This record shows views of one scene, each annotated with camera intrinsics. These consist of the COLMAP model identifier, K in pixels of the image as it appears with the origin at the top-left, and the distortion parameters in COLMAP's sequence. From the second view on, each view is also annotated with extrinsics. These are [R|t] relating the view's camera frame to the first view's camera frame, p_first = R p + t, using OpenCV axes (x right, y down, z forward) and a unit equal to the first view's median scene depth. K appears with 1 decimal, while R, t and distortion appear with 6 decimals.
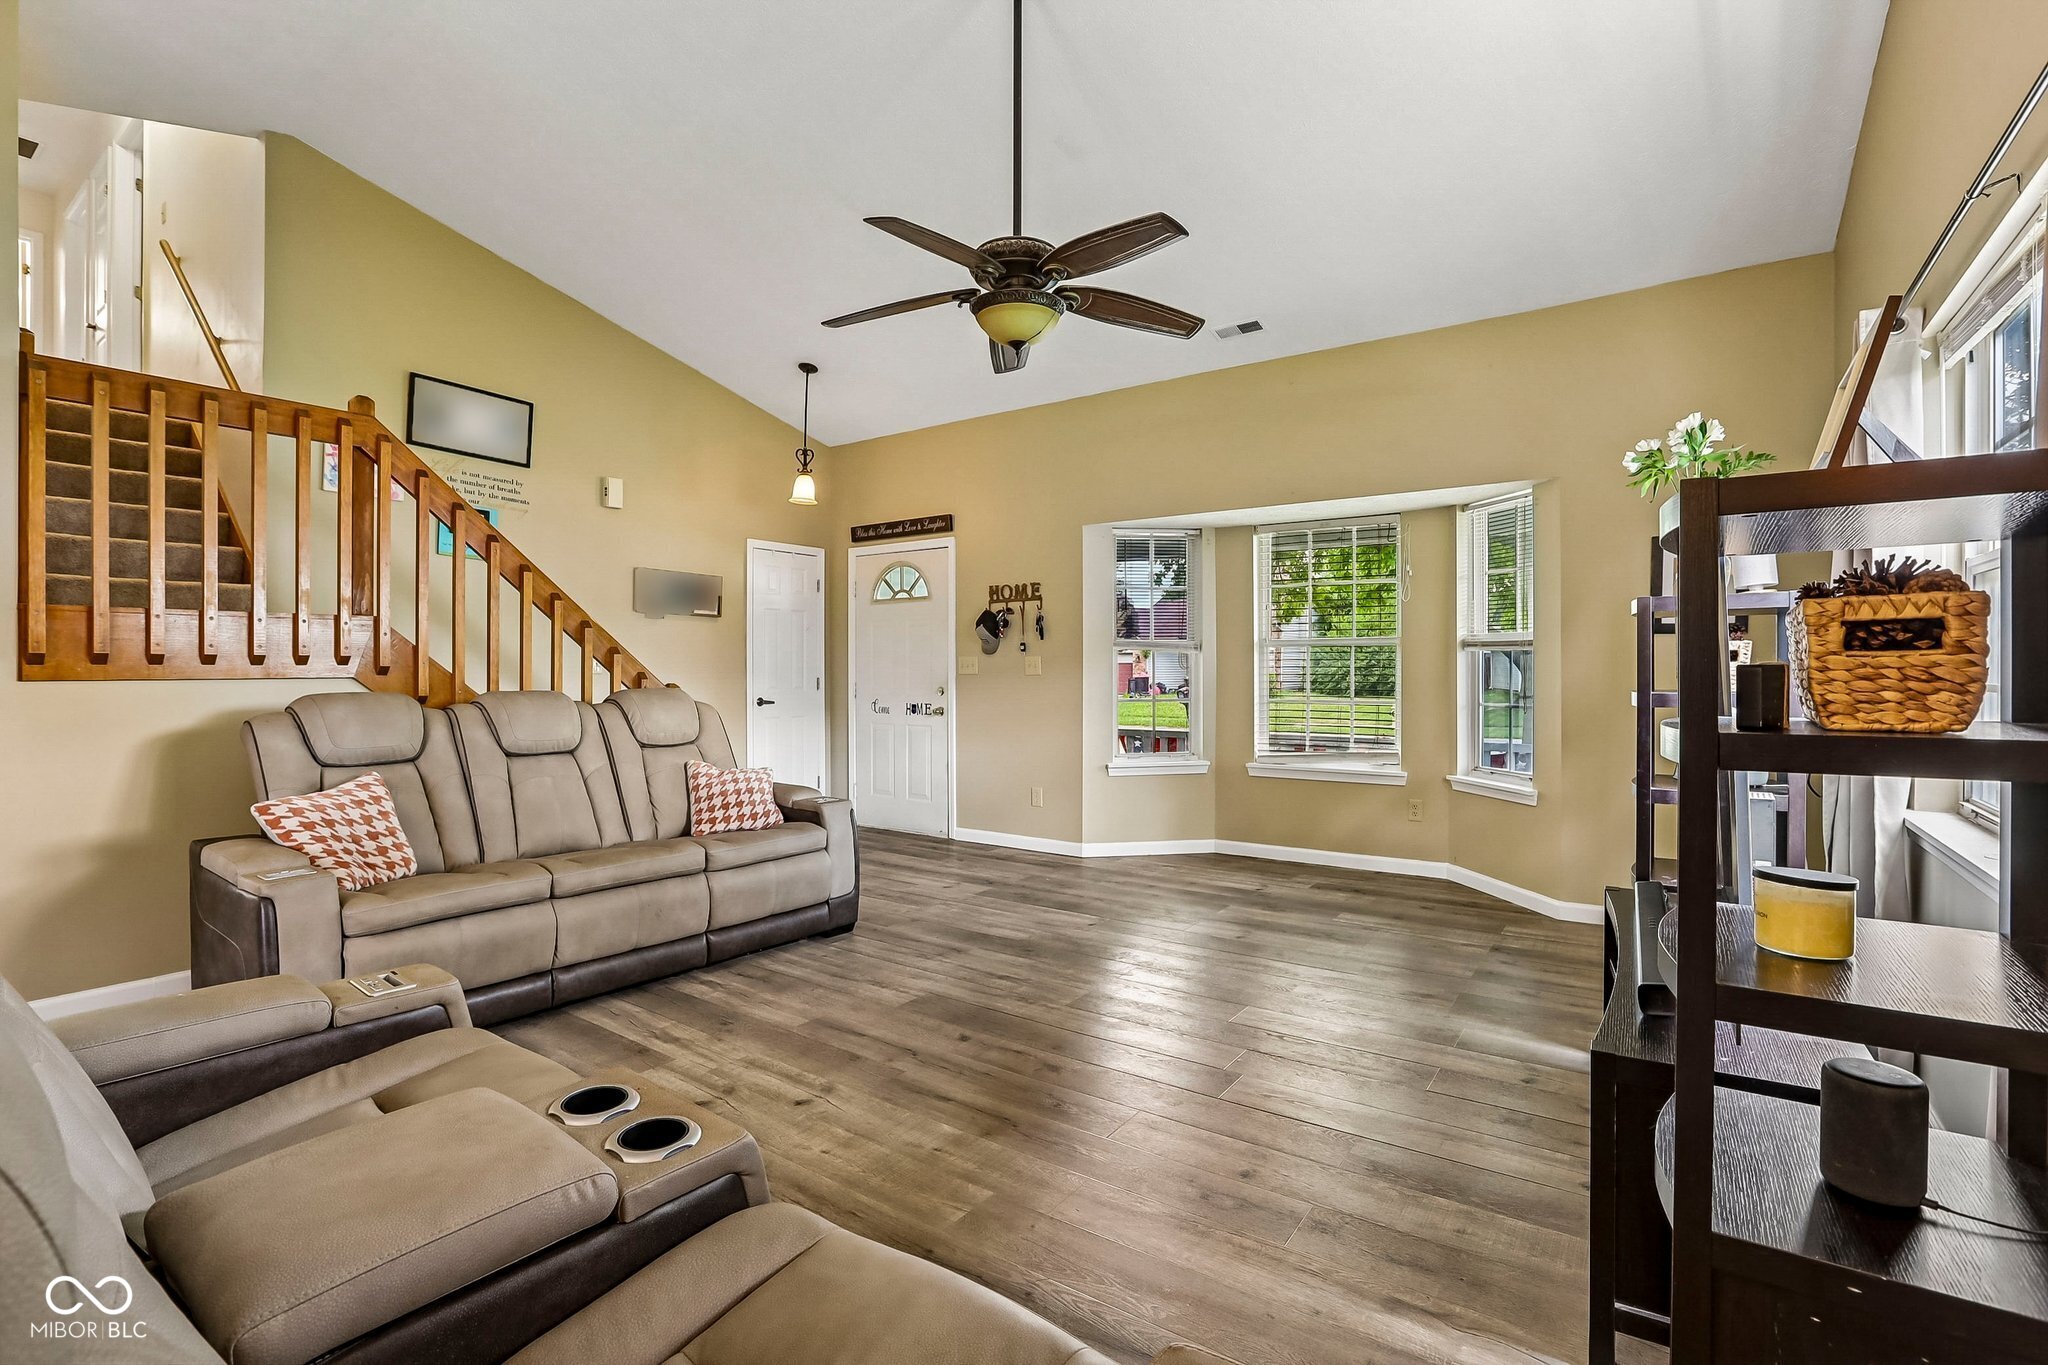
lens RADIAL K [[934.0, 0, 1028.1], [0, 934.0, 670.3], [0, 0, 1]] dist [-0.064473, 0.025141]
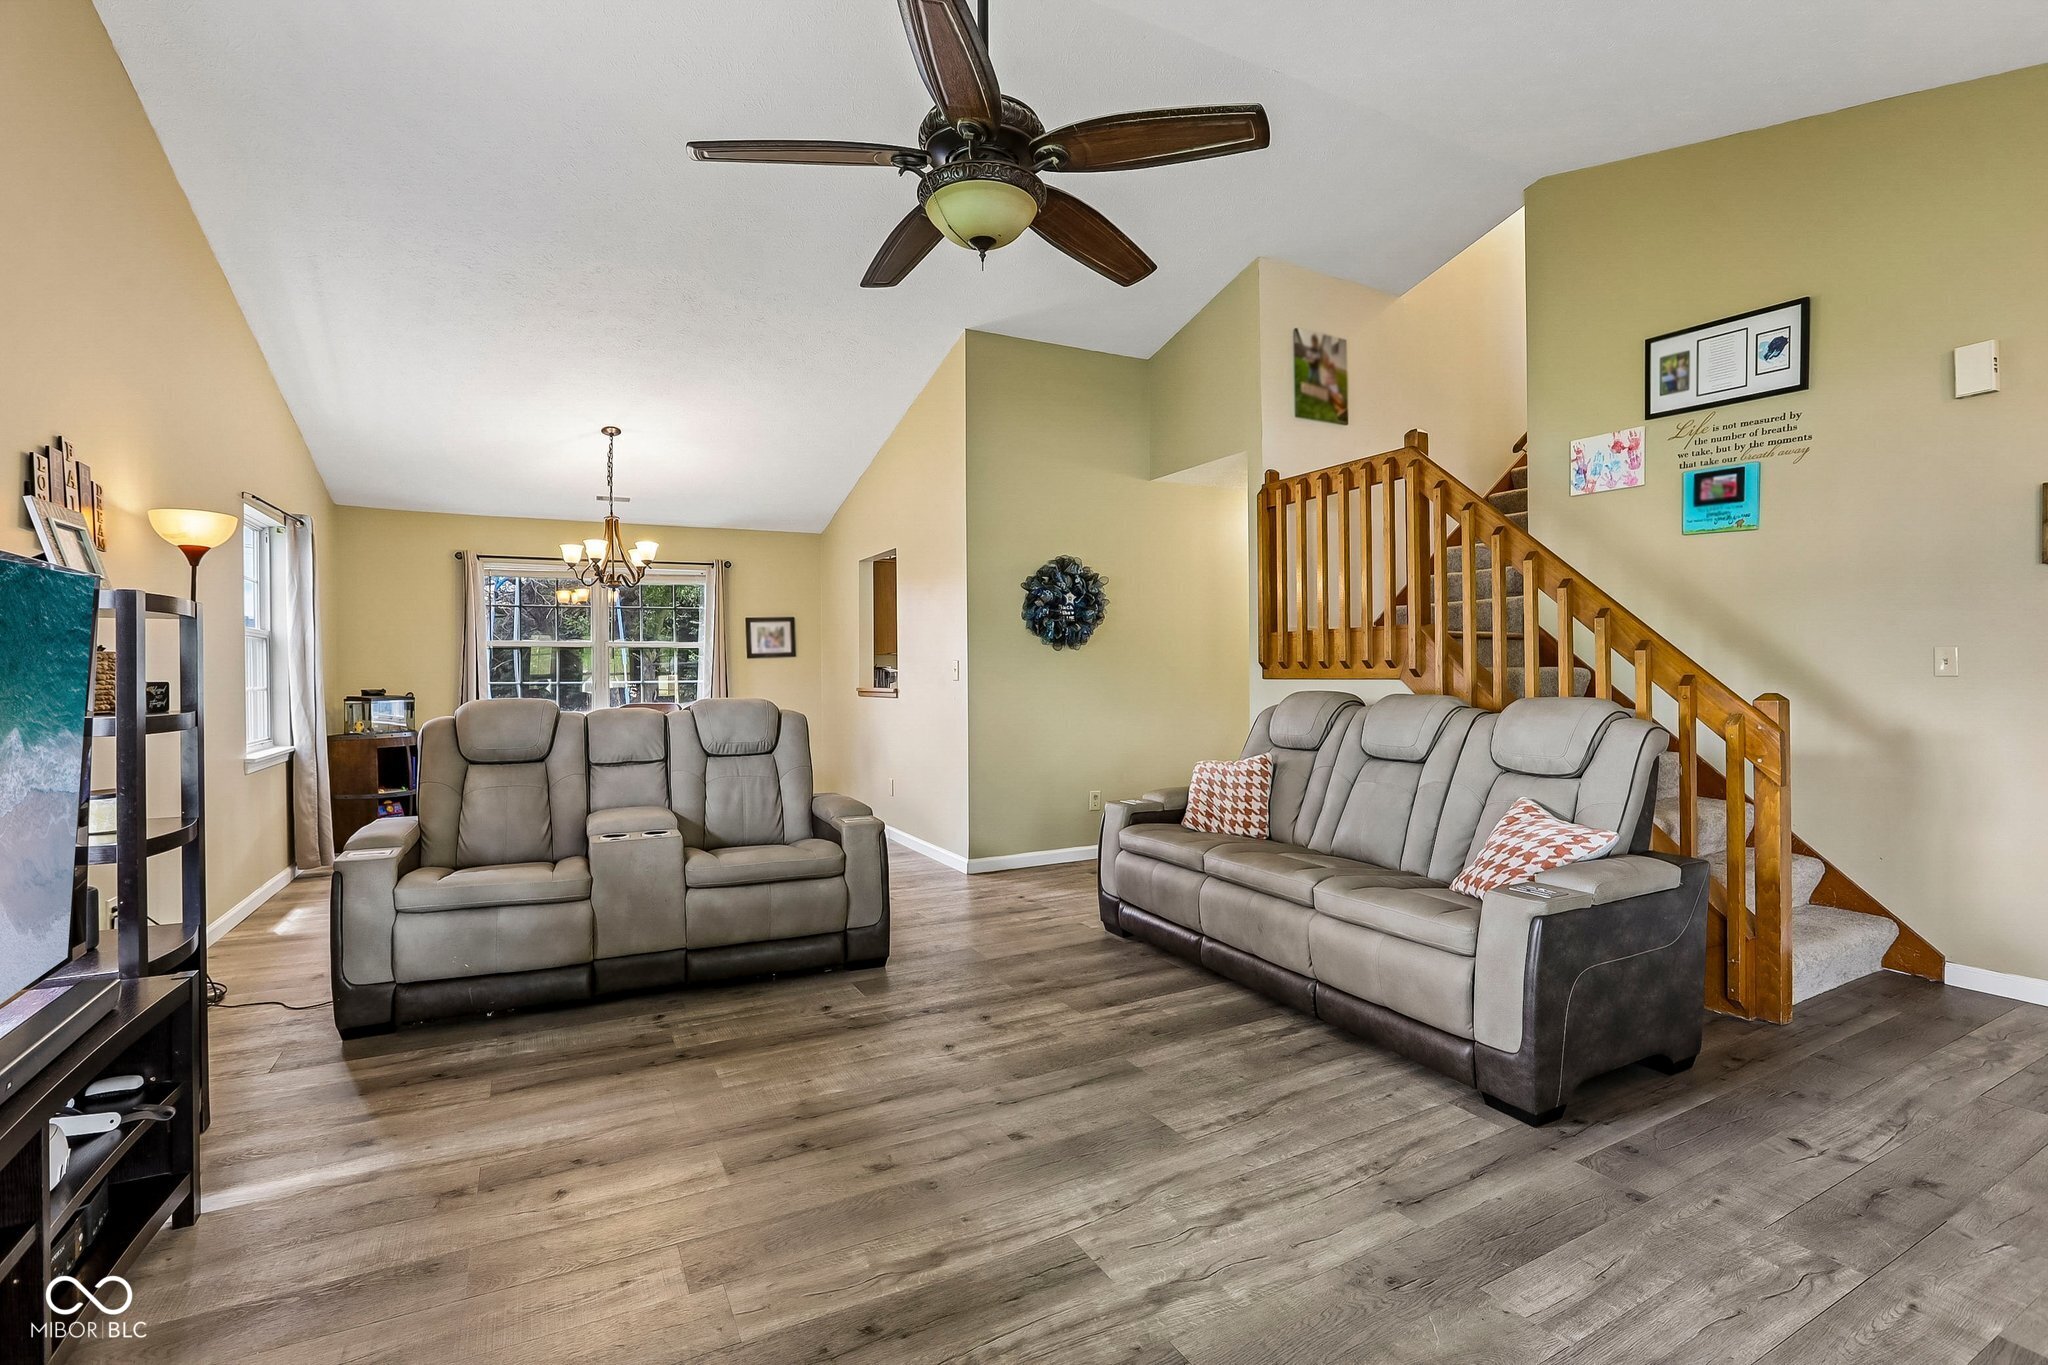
lens RADIAL K [[934.0, 0, 1028.1], [0, 934.0, 670.3], [0, 0, 1]] dist [-0.064473, 0.025141]
pose [[-0.447802, 0.002623, -0.894129, 0.571913], [0.005486, 0.999985, 0.000186, -0.006017], [0.894116, -0.004822, -0.447809, 1.223417]]
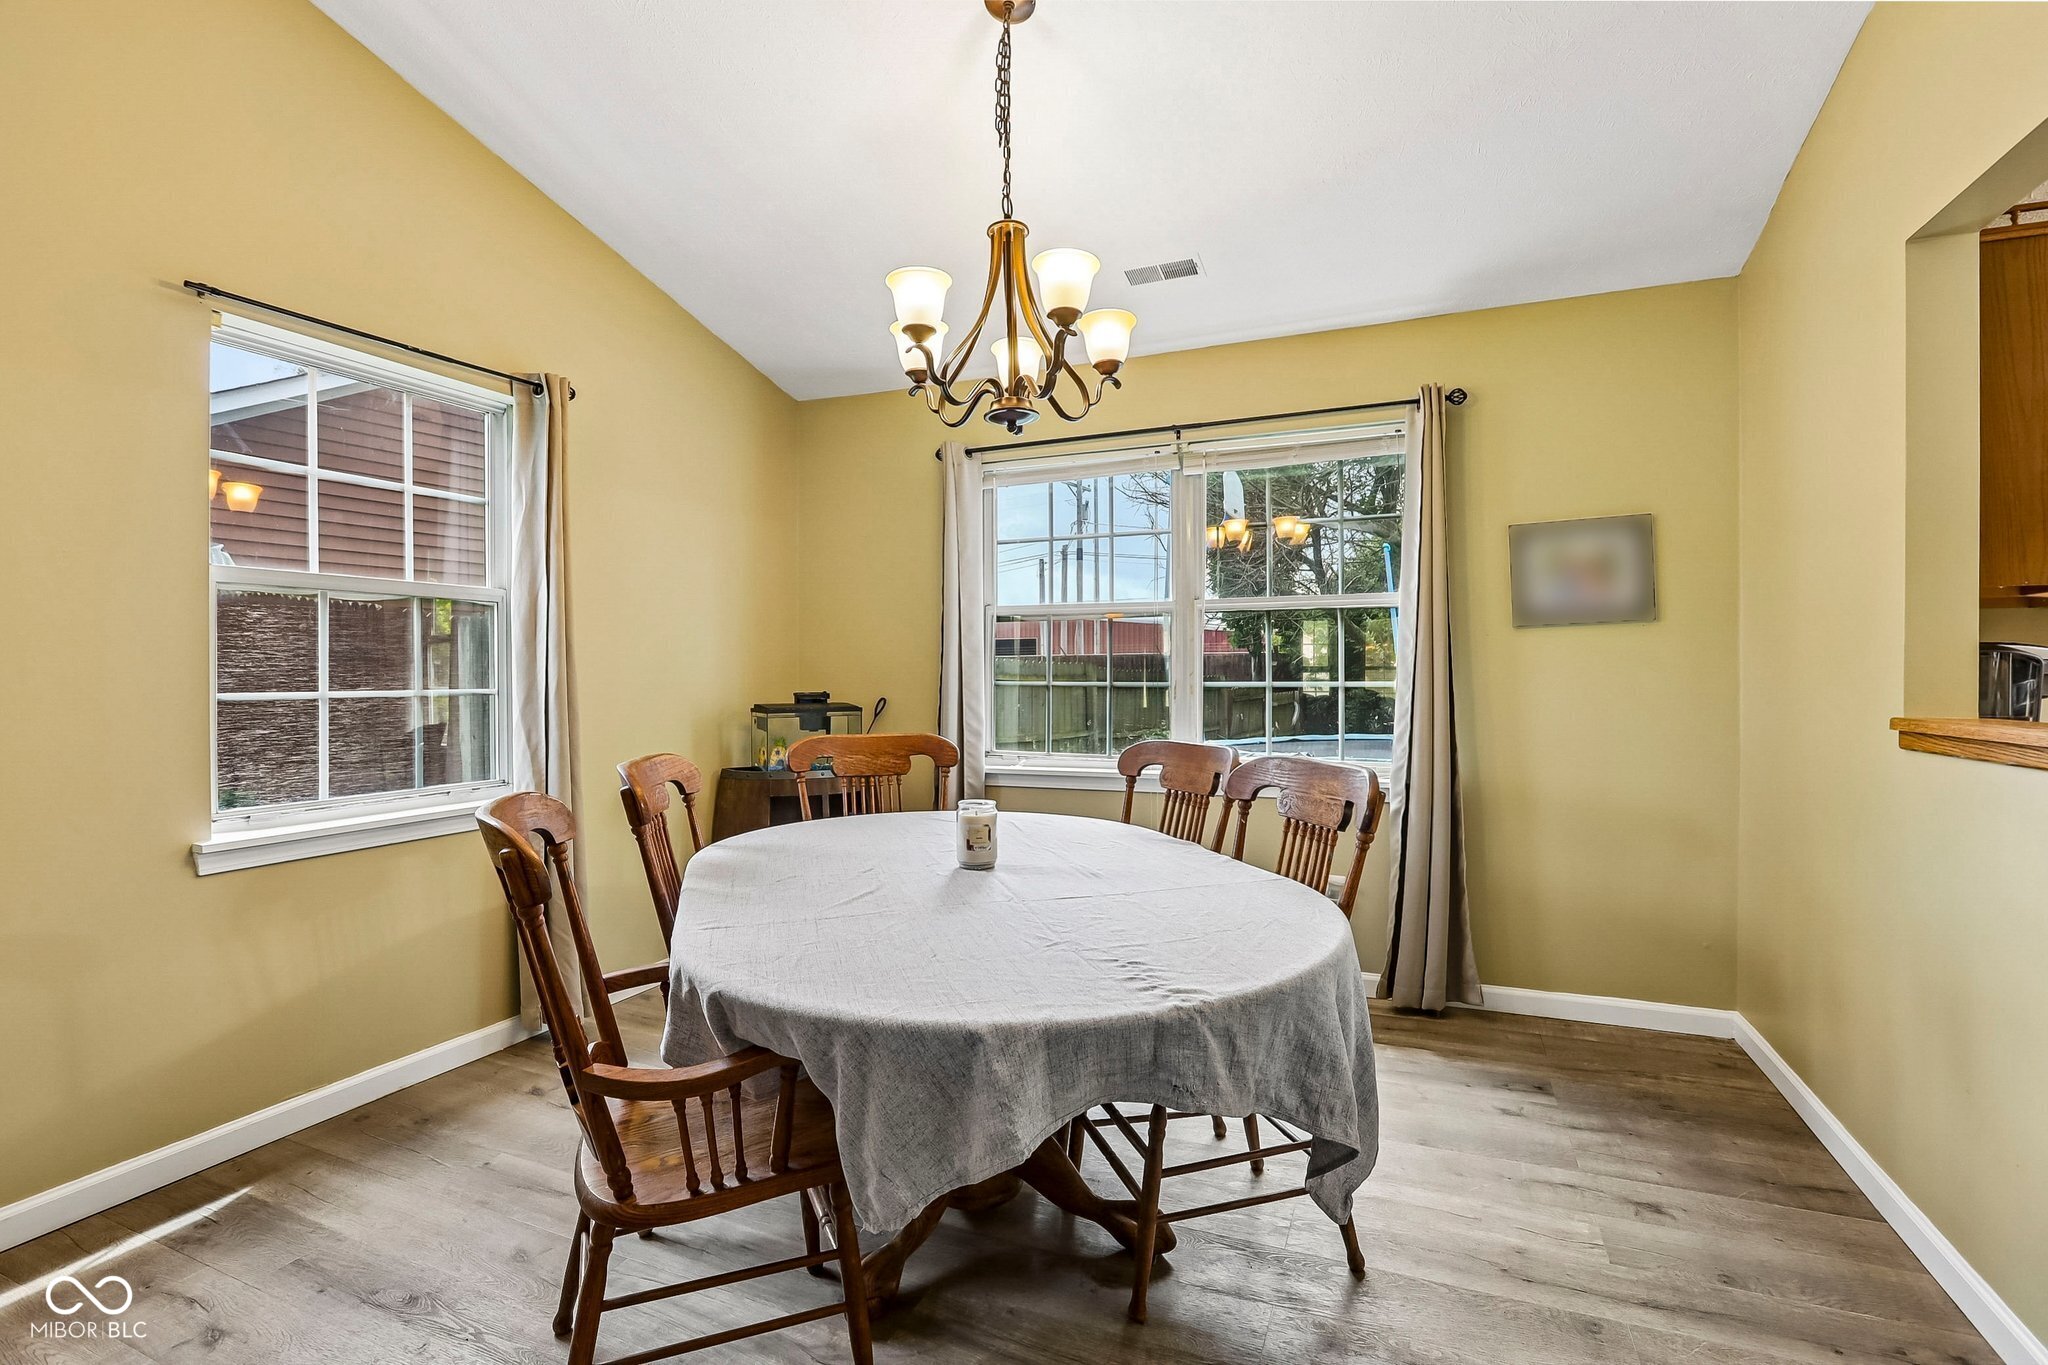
lens RADIAL K [[934.0, 0, 1028.1], [0, 934.0, 670.3], [0, 0, 1]] dist [-0.064473, 0.025141]
pose [[-0.977622, 0.006139, -0.210281, -0.573239], [0.005693, 0.999980, 0.002722, -0.002584], [0.210294, 0.001464, -0.977637, 0.303550]]
